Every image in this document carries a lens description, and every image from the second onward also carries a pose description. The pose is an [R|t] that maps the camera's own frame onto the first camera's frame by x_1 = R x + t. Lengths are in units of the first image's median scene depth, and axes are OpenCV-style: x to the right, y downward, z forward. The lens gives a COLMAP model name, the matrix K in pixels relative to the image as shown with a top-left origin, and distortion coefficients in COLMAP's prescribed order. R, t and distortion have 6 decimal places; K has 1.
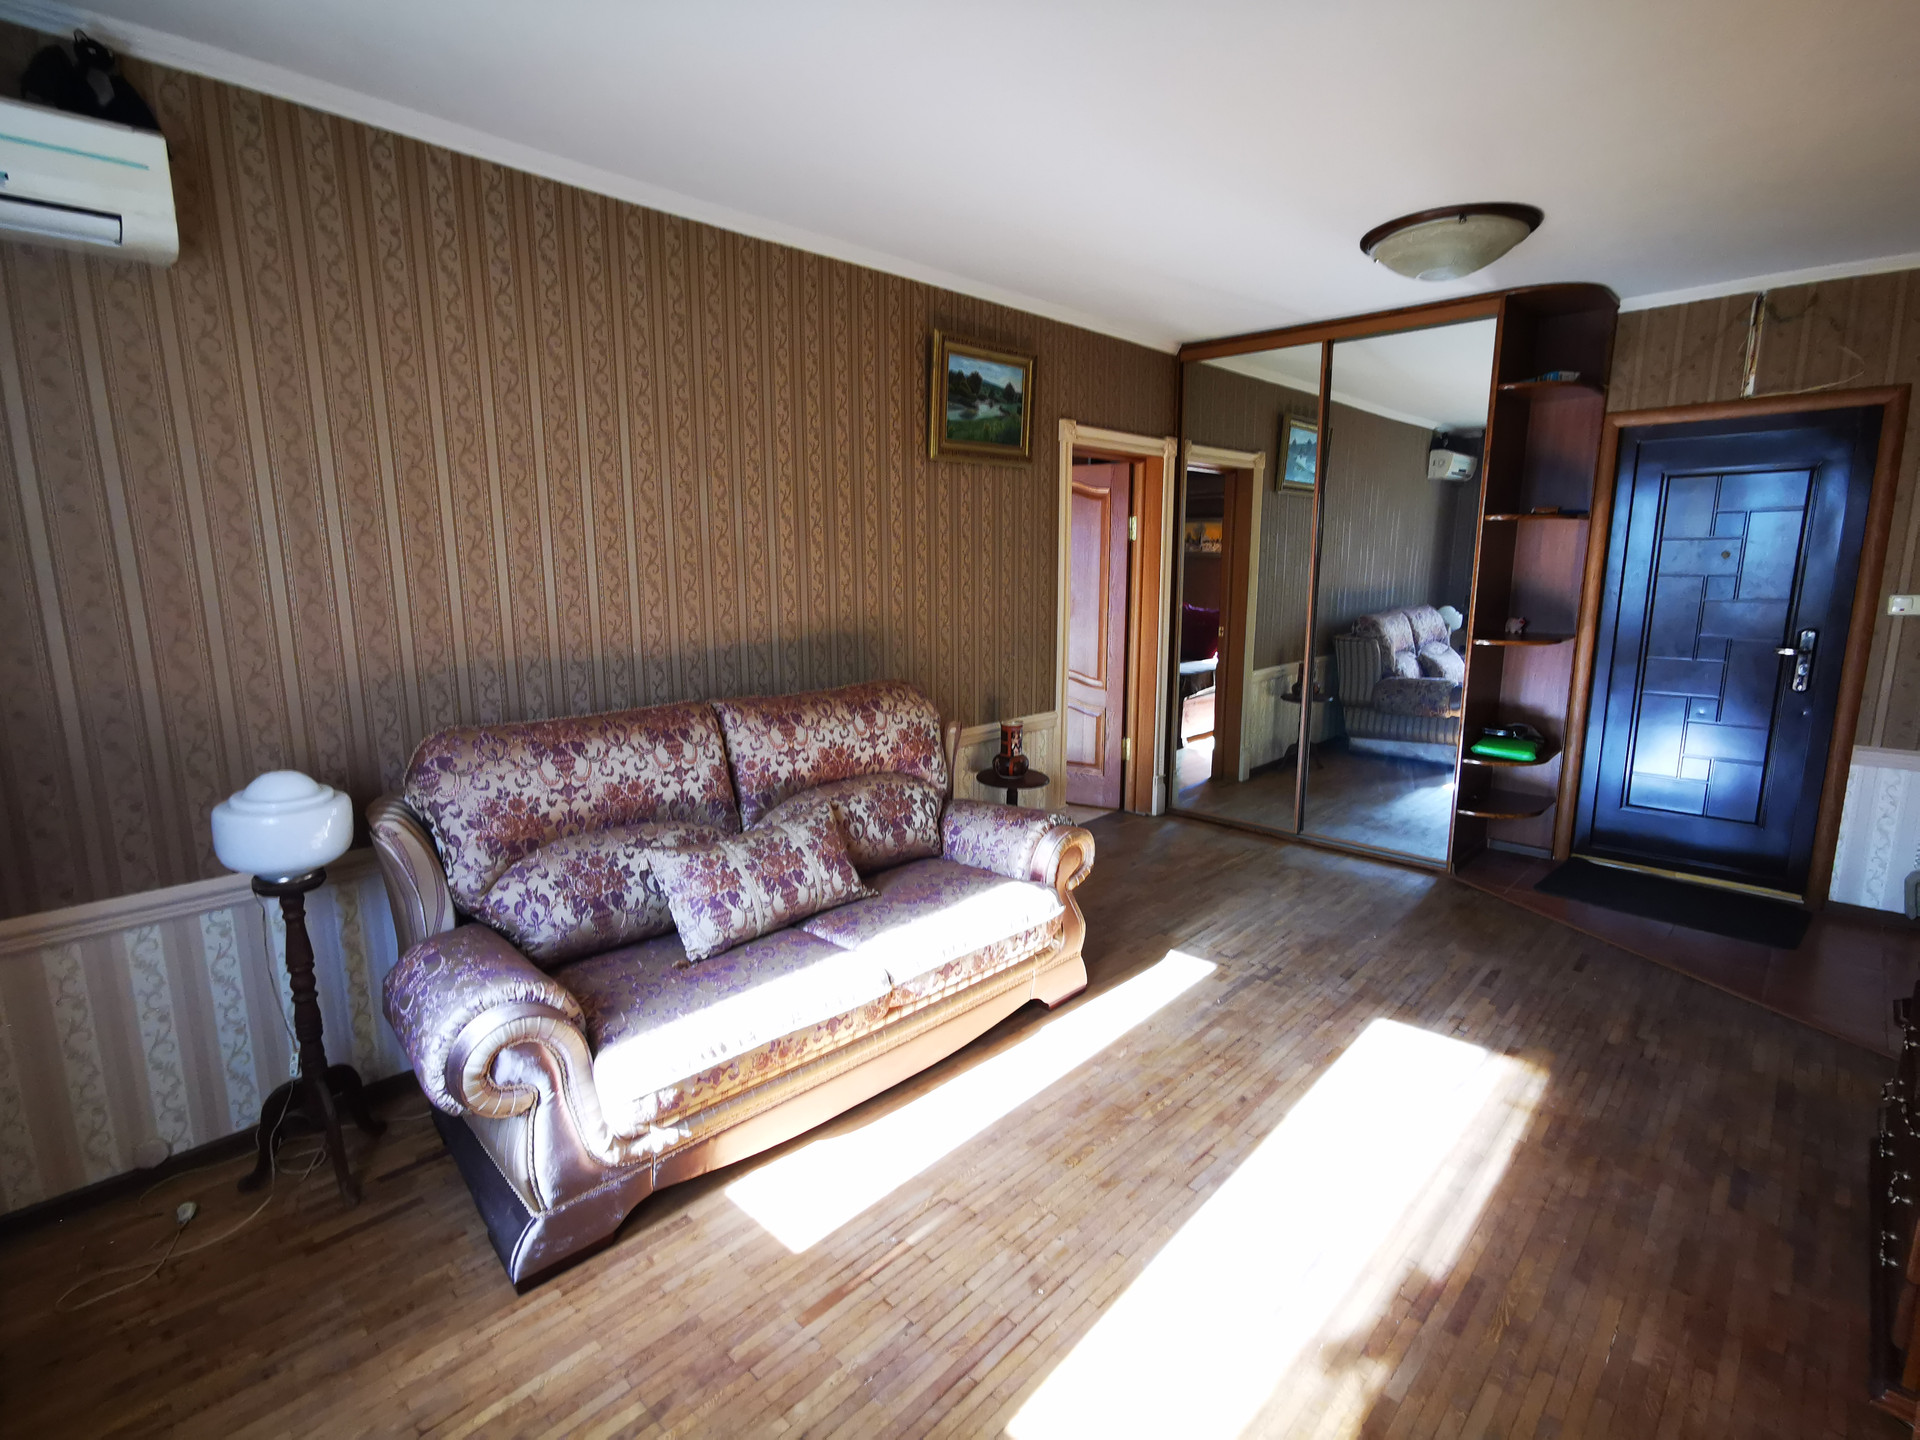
lens RADIAL K [[923.1, 0, 960.0], [0, 923.1, 720.0], [0, 0, 1]] dist [-0.041716, 0.034933]
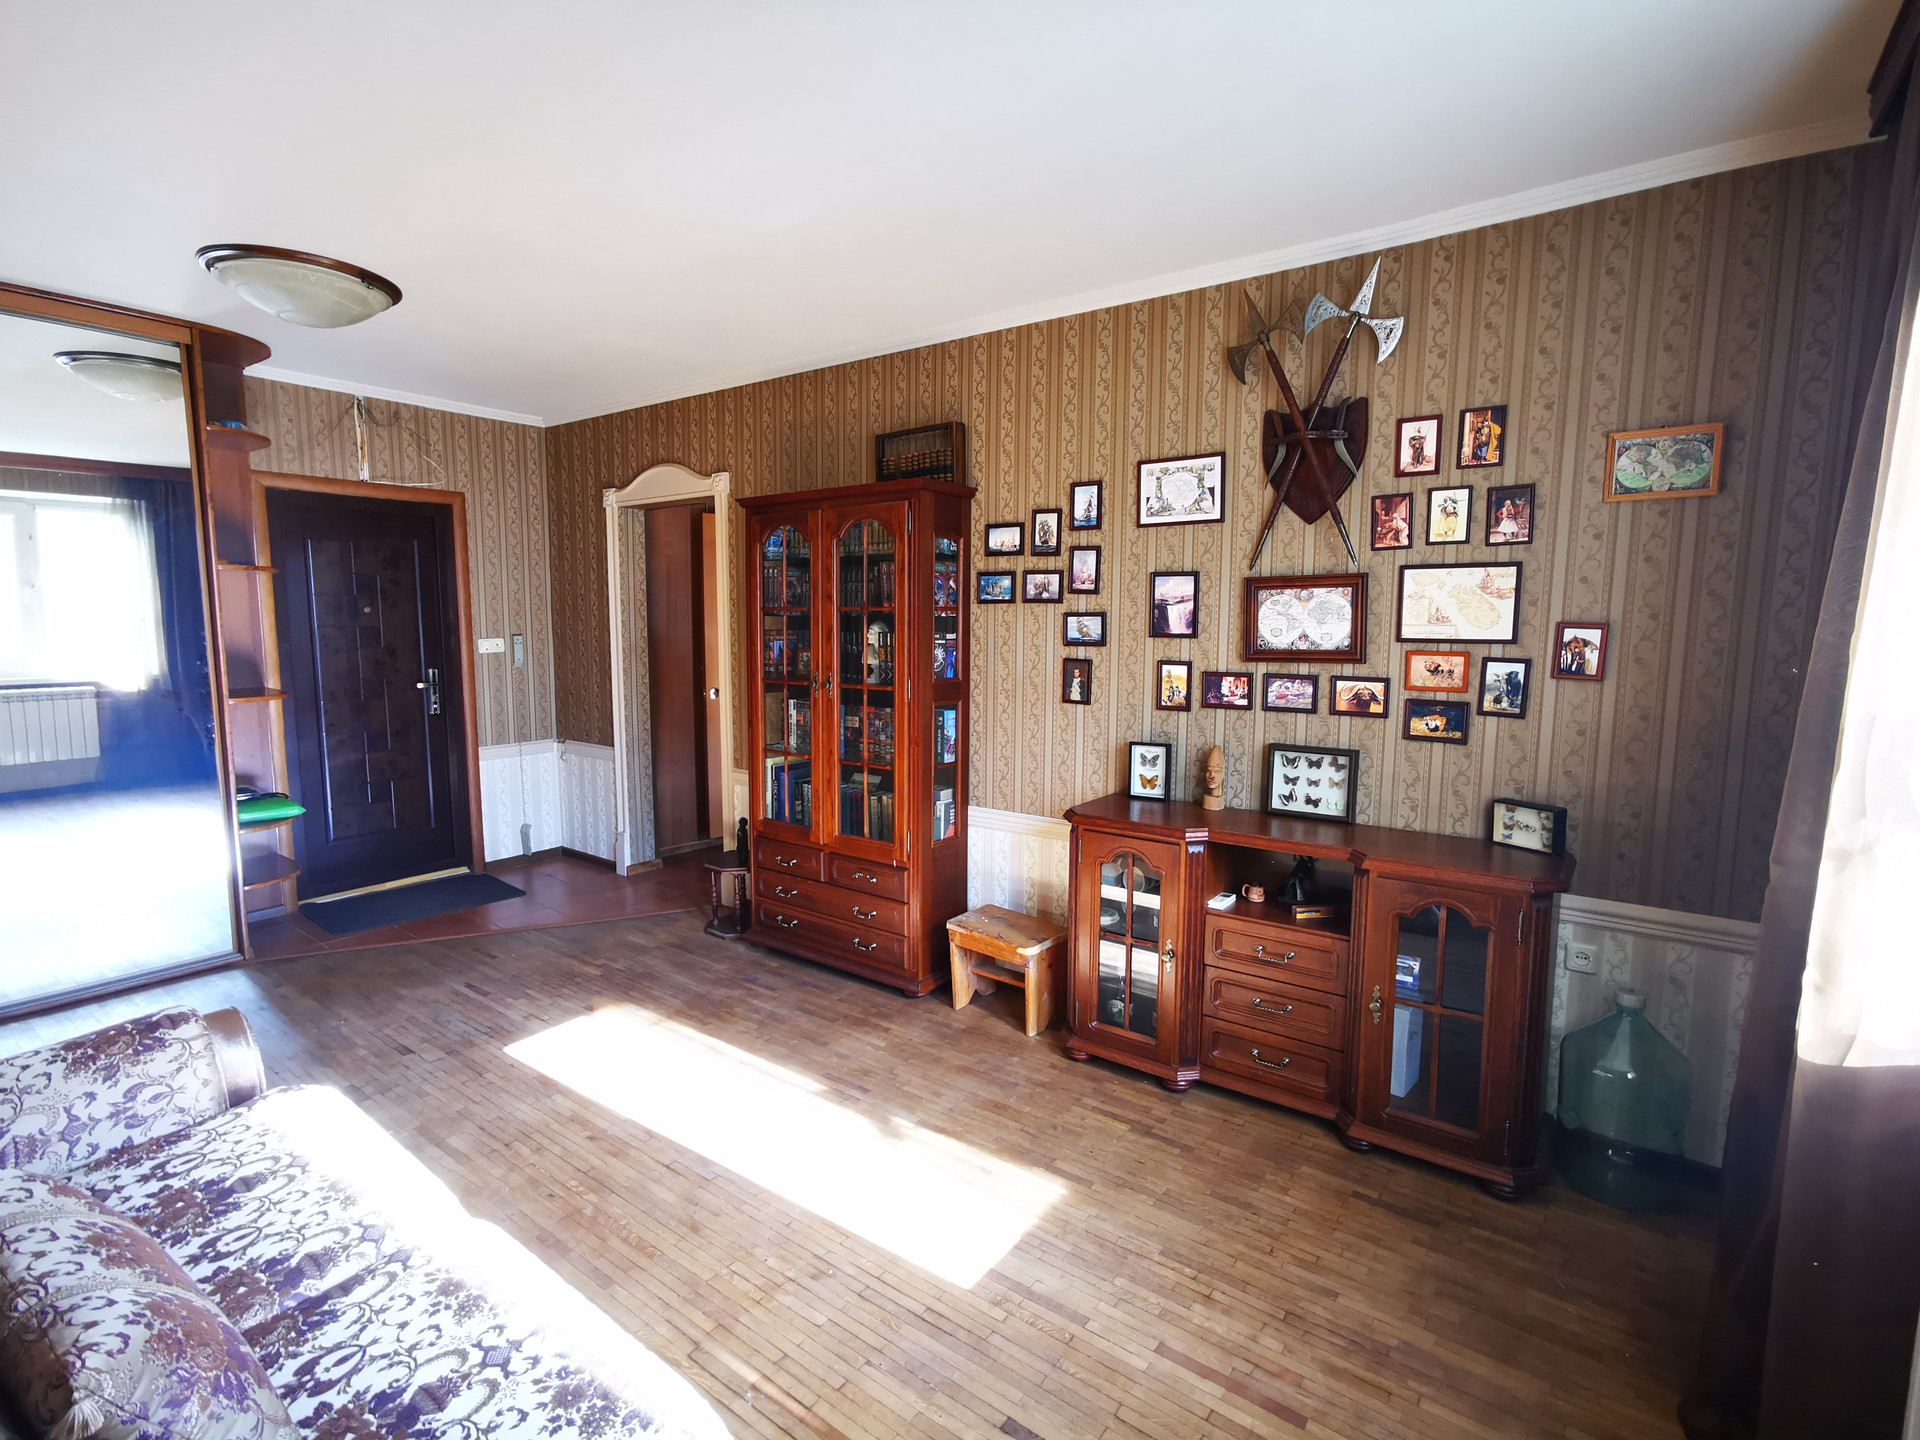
lens RADIAL K [[923.1, 0, 960.0], [0, 923.1, 720.0], [0, 0, 1]] dist [-0.041716, 0.034933]
pose [[-0.119576, -0.109758, 0.986739, -0.467994], [0.169197, 0.977079, 0.129187, -0.068345], [-0.978302, 0.182402, -0.098264, 0.416025]]
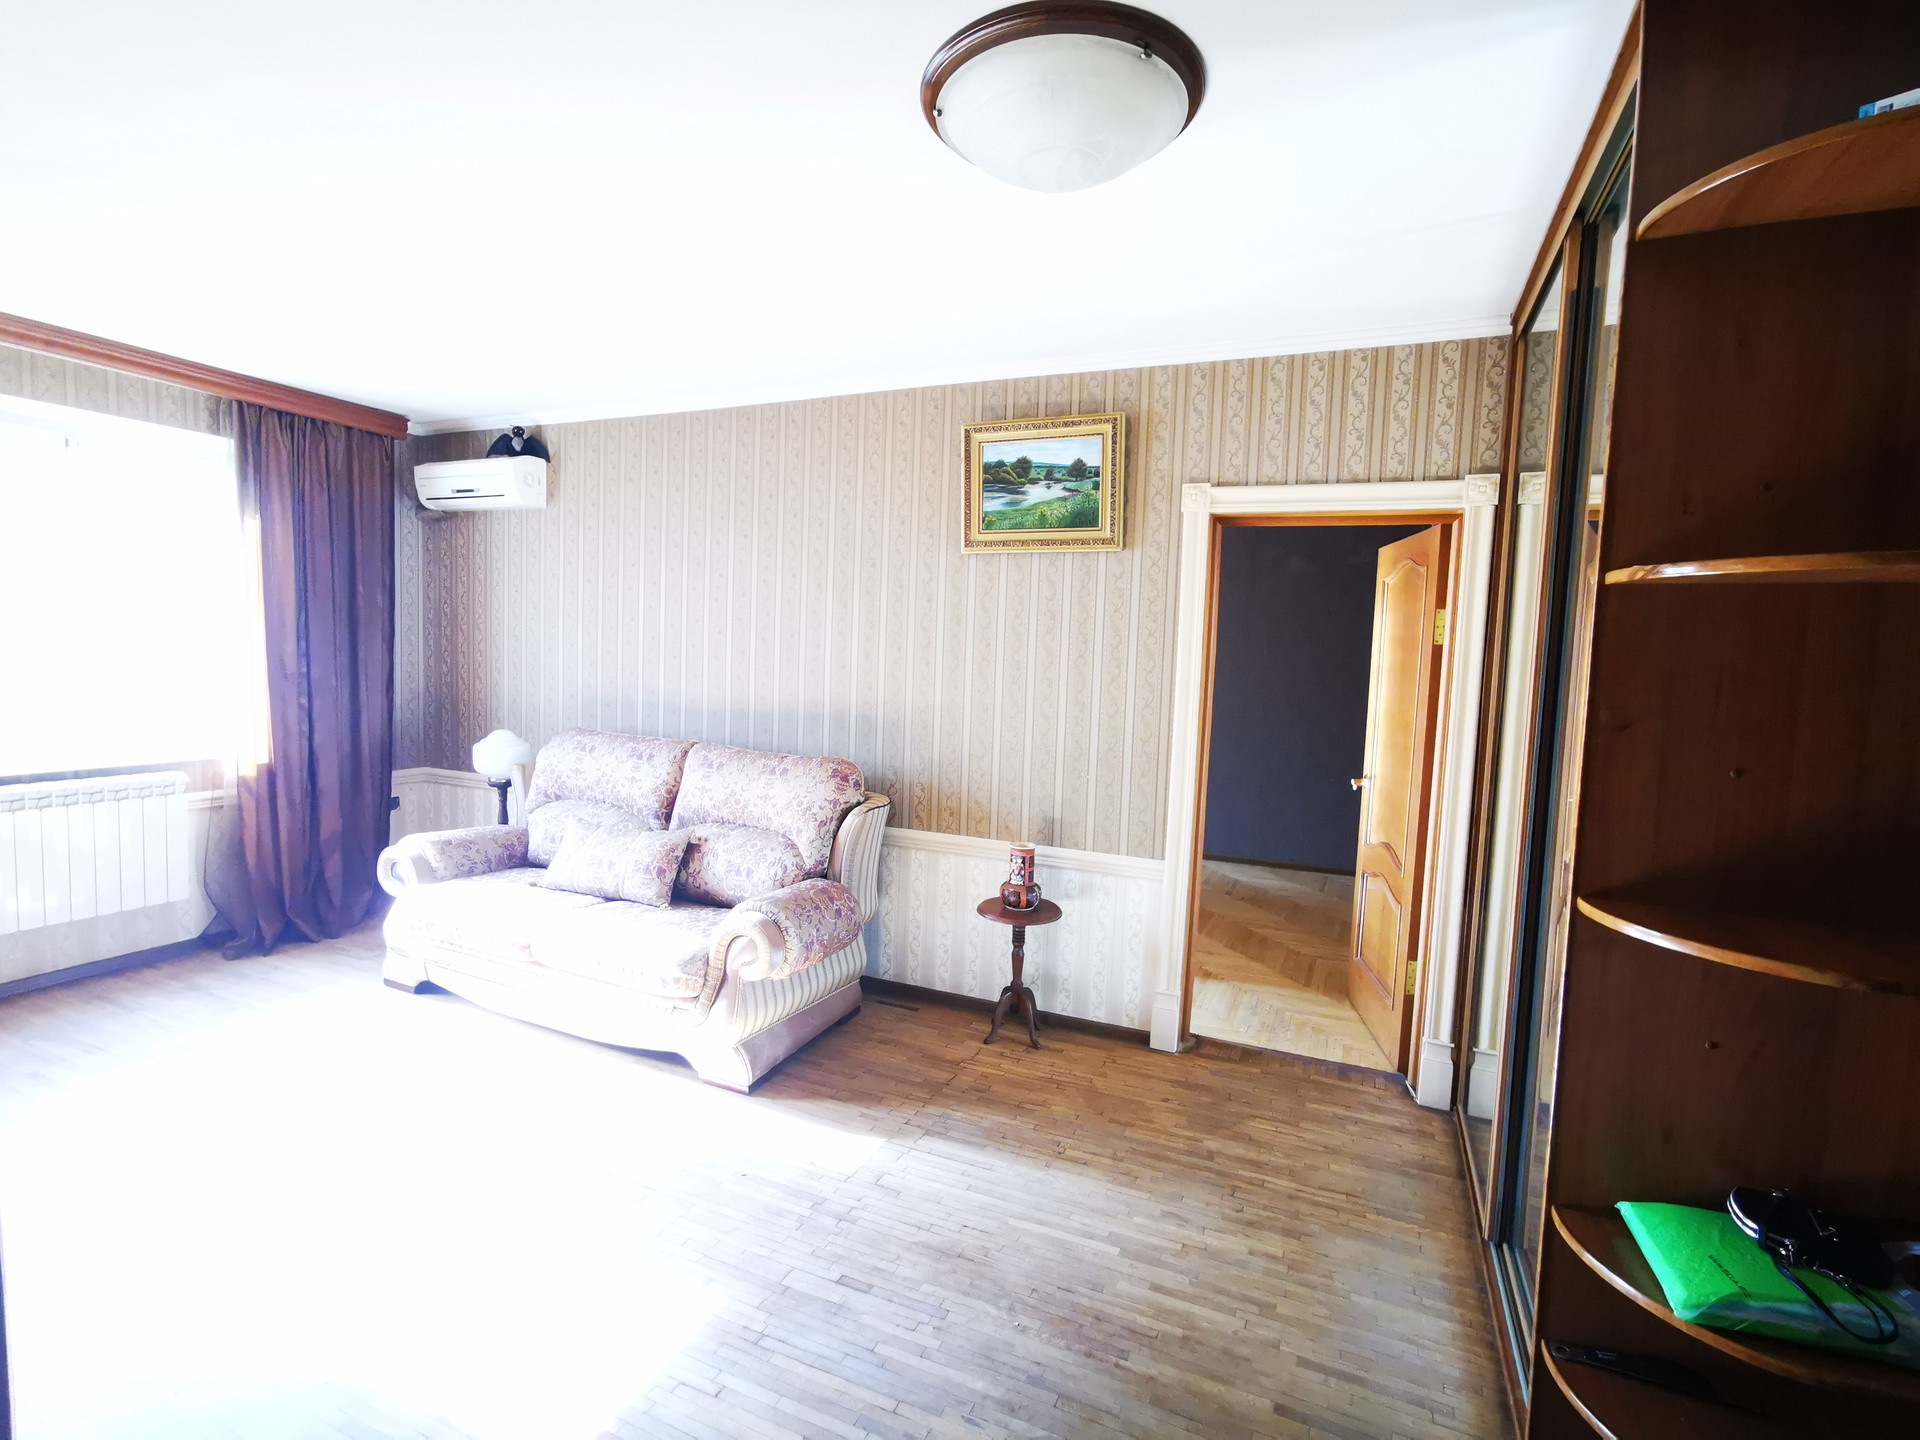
lens RADIAL K [[923.1, 0, 960.0], [0, 923.1, 720.0], [0, 0, 1]] dist [-0.041716, 0.034933]
pose [[0.339591, 0.088343, -0.936415, 0.900738], [-0.202283, 0.979142, 0.019016, -0.125175], [0.918564, 0.182964, 0.350378, 0.676484]]
